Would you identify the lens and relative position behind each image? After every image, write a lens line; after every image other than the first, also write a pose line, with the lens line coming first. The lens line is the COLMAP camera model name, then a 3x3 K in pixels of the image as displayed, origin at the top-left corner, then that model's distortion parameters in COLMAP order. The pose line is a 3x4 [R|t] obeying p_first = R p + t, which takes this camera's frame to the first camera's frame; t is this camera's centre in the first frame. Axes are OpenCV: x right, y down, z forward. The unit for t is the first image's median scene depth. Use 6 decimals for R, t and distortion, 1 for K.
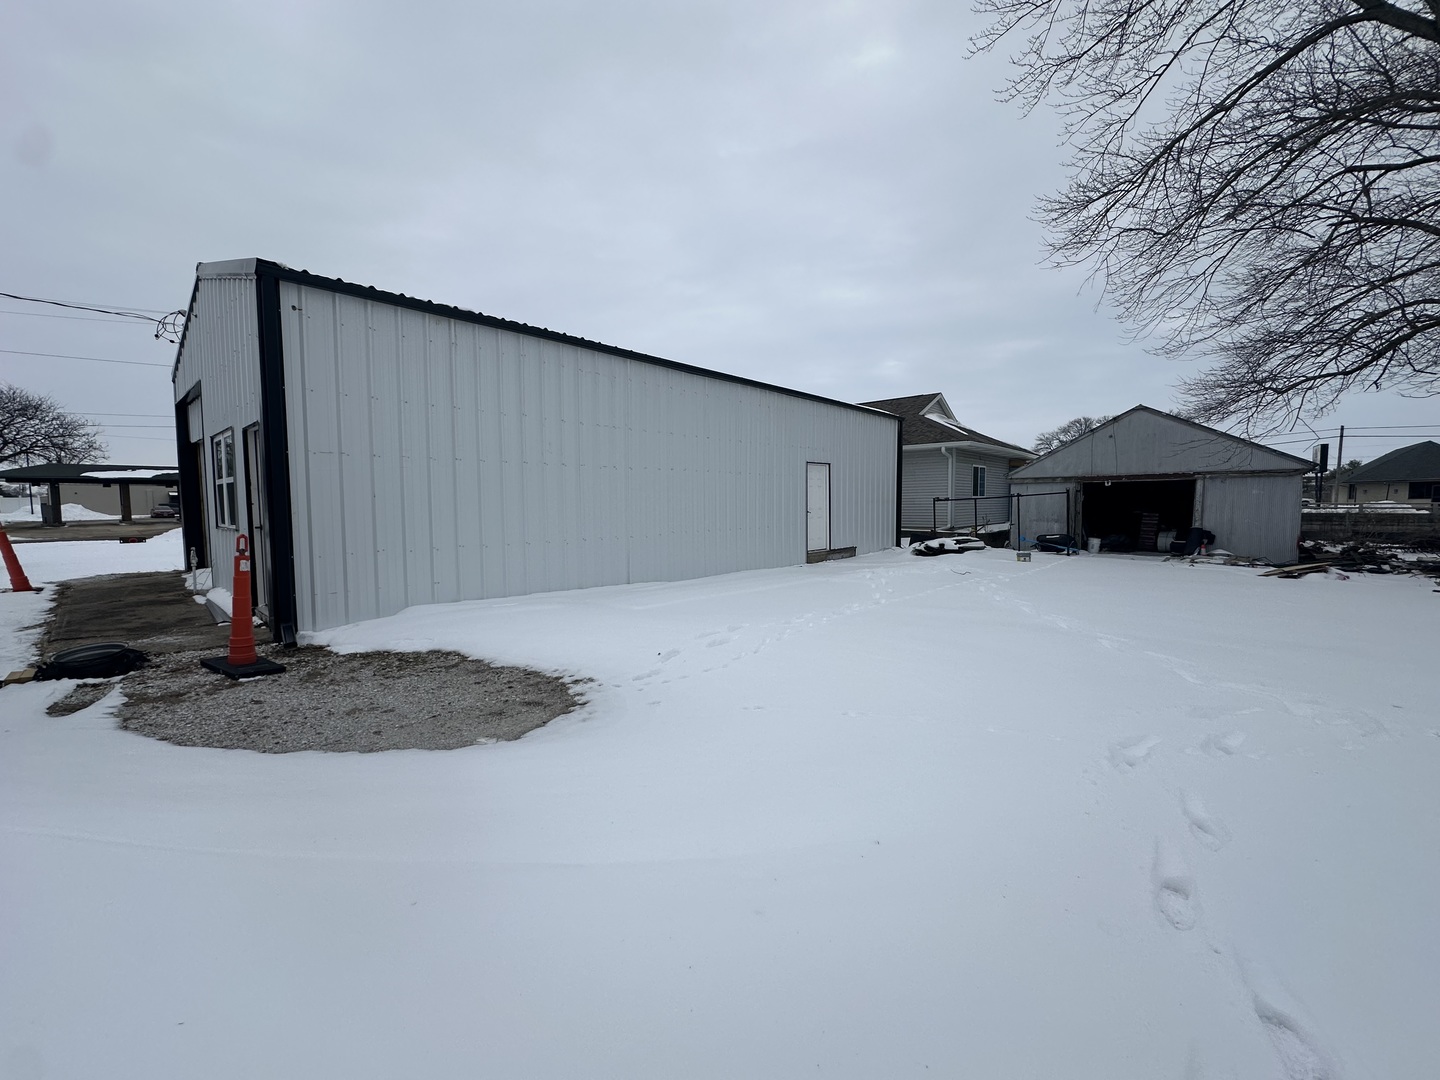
lens RADIAL K [[572.5, 0, 720.0], [0, 572.5, 540.0], [0, 0, 1]] dist [-0.000532, 0.000027]
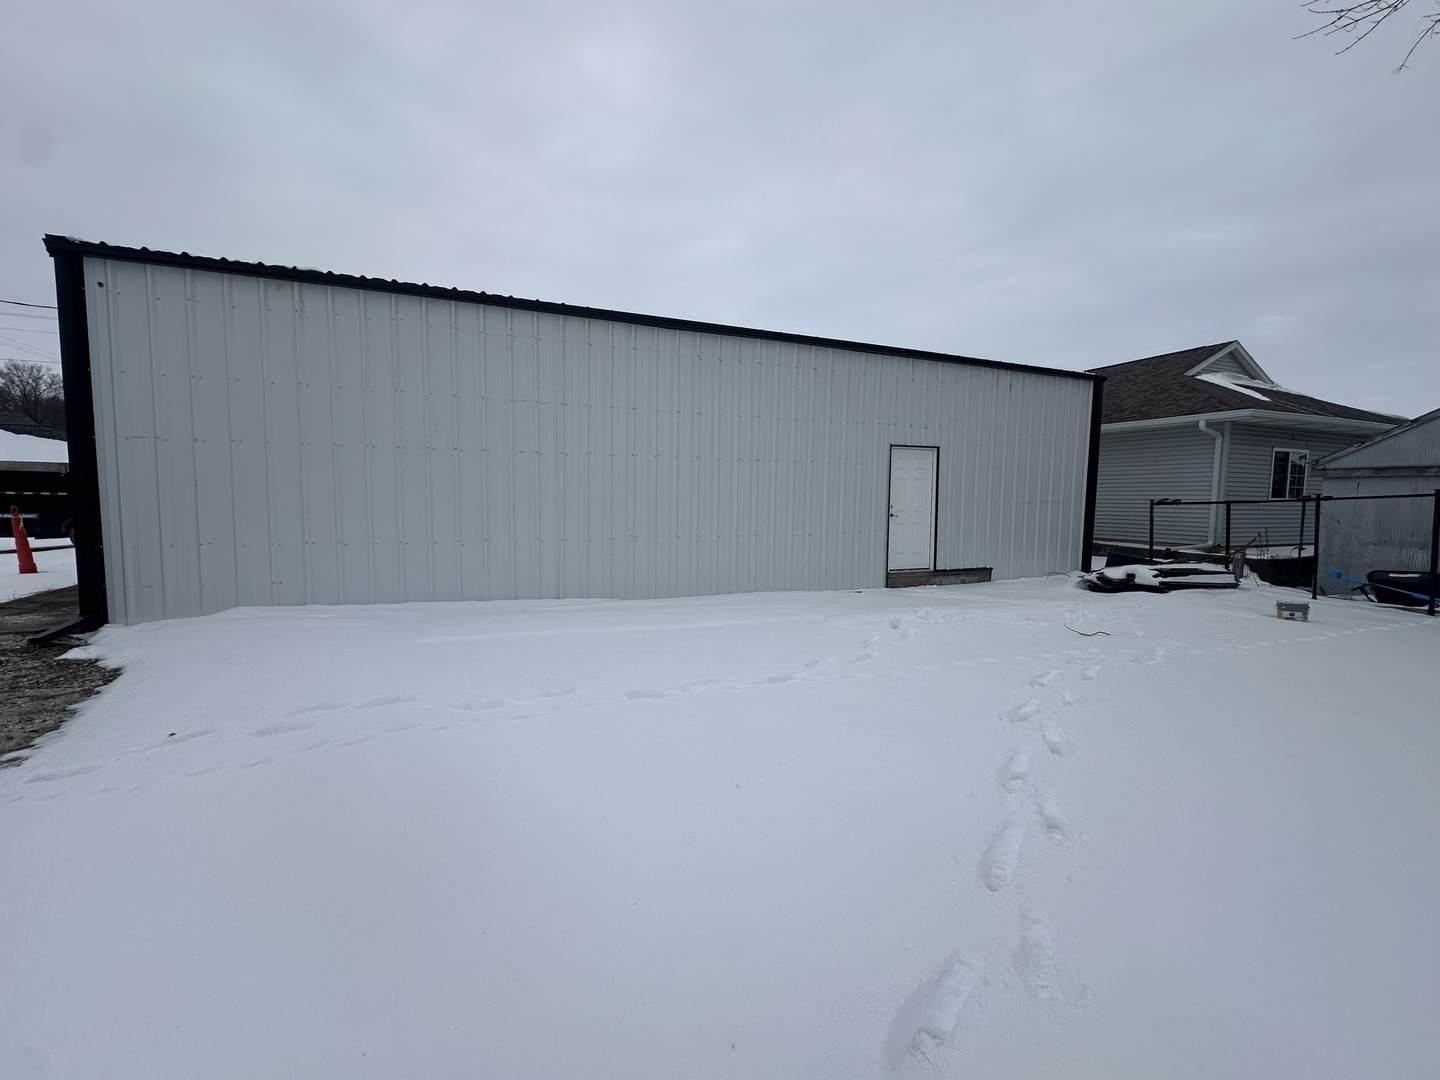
lens RADIAL K [[572.5, 0, 720.0], [0, 572.5, 540.0], [0, 0, 1]] dist [-0.000532, 0.000027]
pose [[0.897871, 0.053071, -0.437049, 0.271327], [-0.048520, 0.998589, 0.021580, -0.023075], [0.437577, 0.001830, 0.899179, 0.262690]]
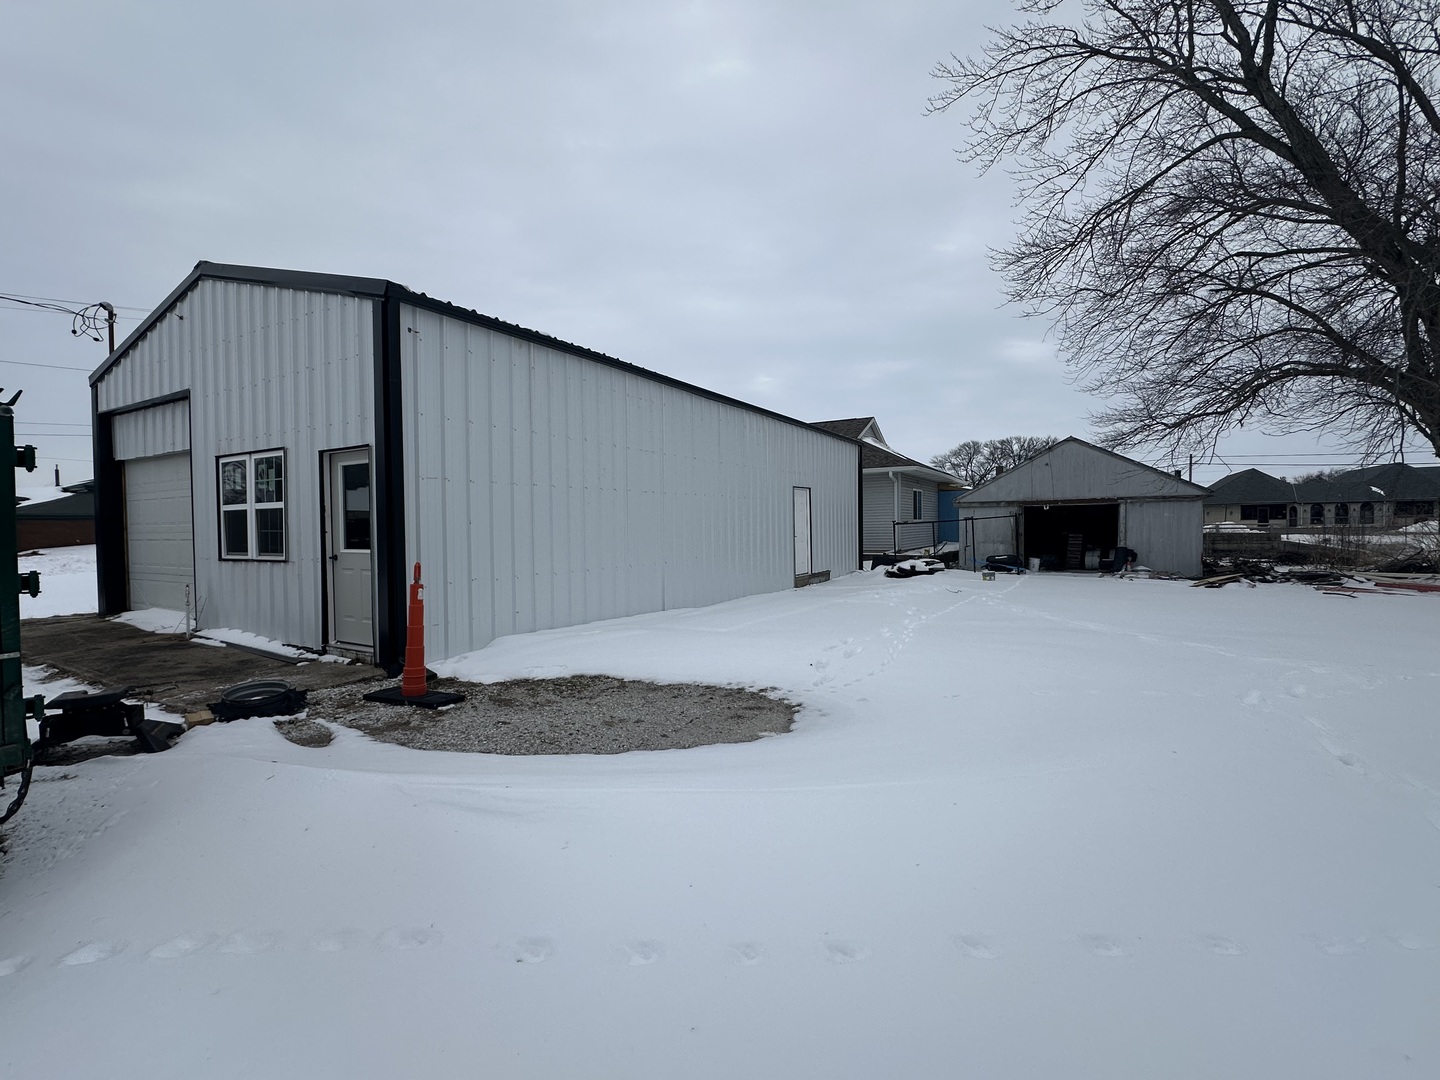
lens RADIAL K [[642.8, 0, 720.0], [0, 642.8, 540.0], [0, 0, 1]] dist [0.000965, 0.000034]
pose [[0.978729, -0.011013, 0.204860, -0.200802], [0.020321, 0.998852, -0.043385, 0.003730], [-0.204147, 0.046625, 0.977829, -0.069680]]
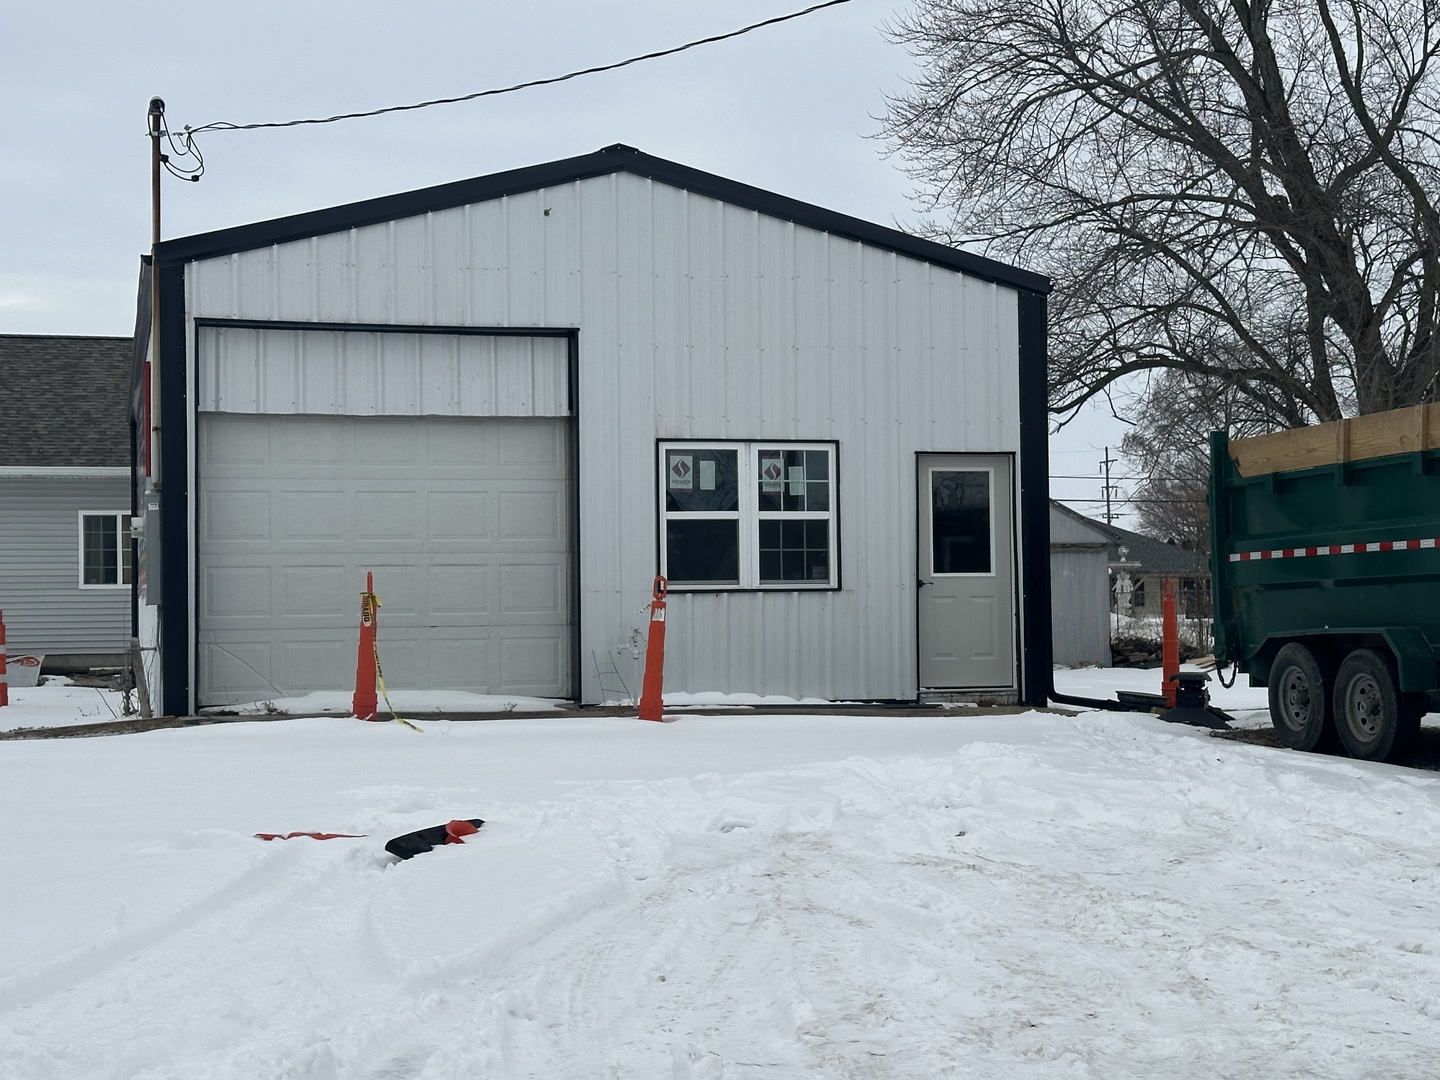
lens RADIAL K [[2326.8, 0, 720.0], [0, 2326.8, 540.0], [0, 0, 1]] dist [0.198392, -0.001631]
pose [[0.538513, 0.029190, 0.842112, -1.782095], [0.064281, 0.995064, -0.075599, 0.068676], [-0.840162, 0.094843, 0.533978, -0.204824]]
